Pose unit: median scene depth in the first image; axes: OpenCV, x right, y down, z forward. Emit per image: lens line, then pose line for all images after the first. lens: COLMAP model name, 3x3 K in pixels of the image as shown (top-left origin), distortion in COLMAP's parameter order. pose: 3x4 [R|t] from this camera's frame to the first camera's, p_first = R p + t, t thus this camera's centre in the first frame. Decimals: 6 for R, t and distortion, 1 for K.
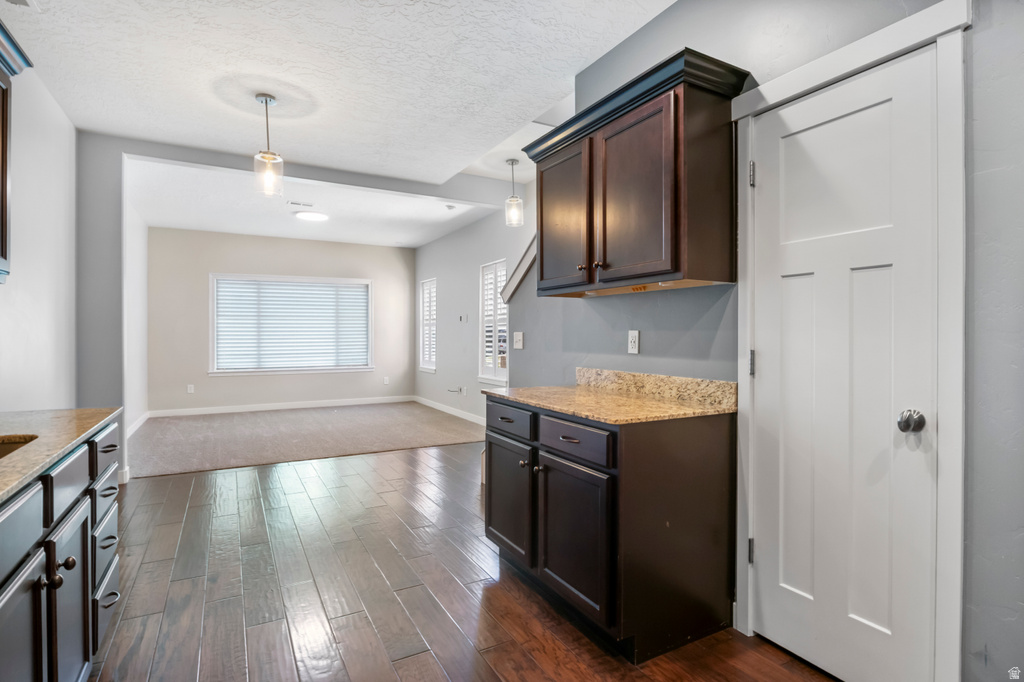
lens RADIAL K [[512.6, 0, 516.7], [0, 512.6, 336.1], [0, 0, 1]] dist [-0.013889, -0.000502]
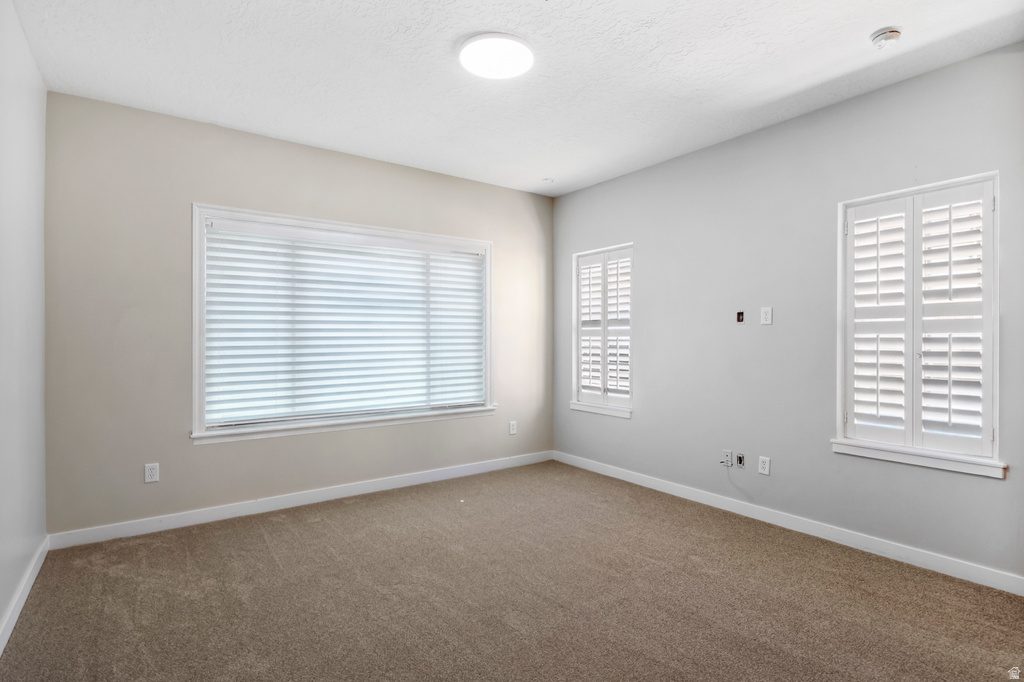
lens RADIAL K [[508.8, 0, 526.0], [0, 508.8, 328.3], [0, 0, 1]] dist [-0.013938, 0.000076]
pose [[0.989735, 0.007683, 0.142710, -0.366598], [-0.004546, 0.999741, -0.022292, -0.010033], [-0.142844, 0.021414, 0.989513, 0.513340]]
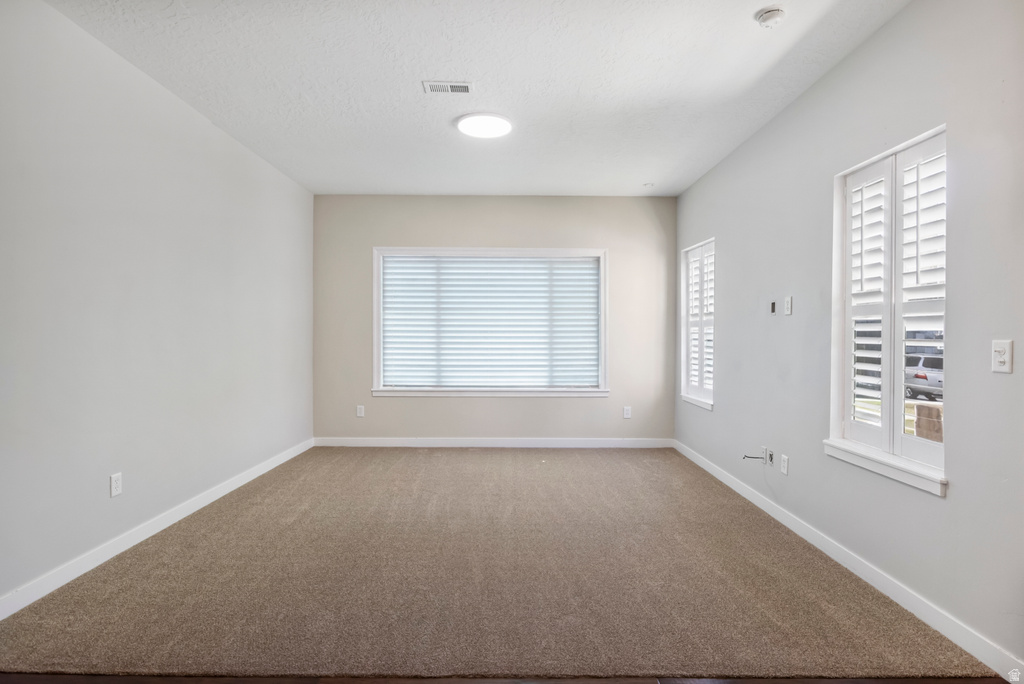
lens RADIAL K [[514.2, 0, 525.5], [0, 514.2, 326.0], [0, 0, 1]] dist [-0.032017, -0.000110]
pose [[0.886073, -0.000459, -0.463546, -0.089230], [-0.008931, 0.999797, -0.018062, -0.005588], [0.463460, 0.020144, 0.885889, 0.451590]]
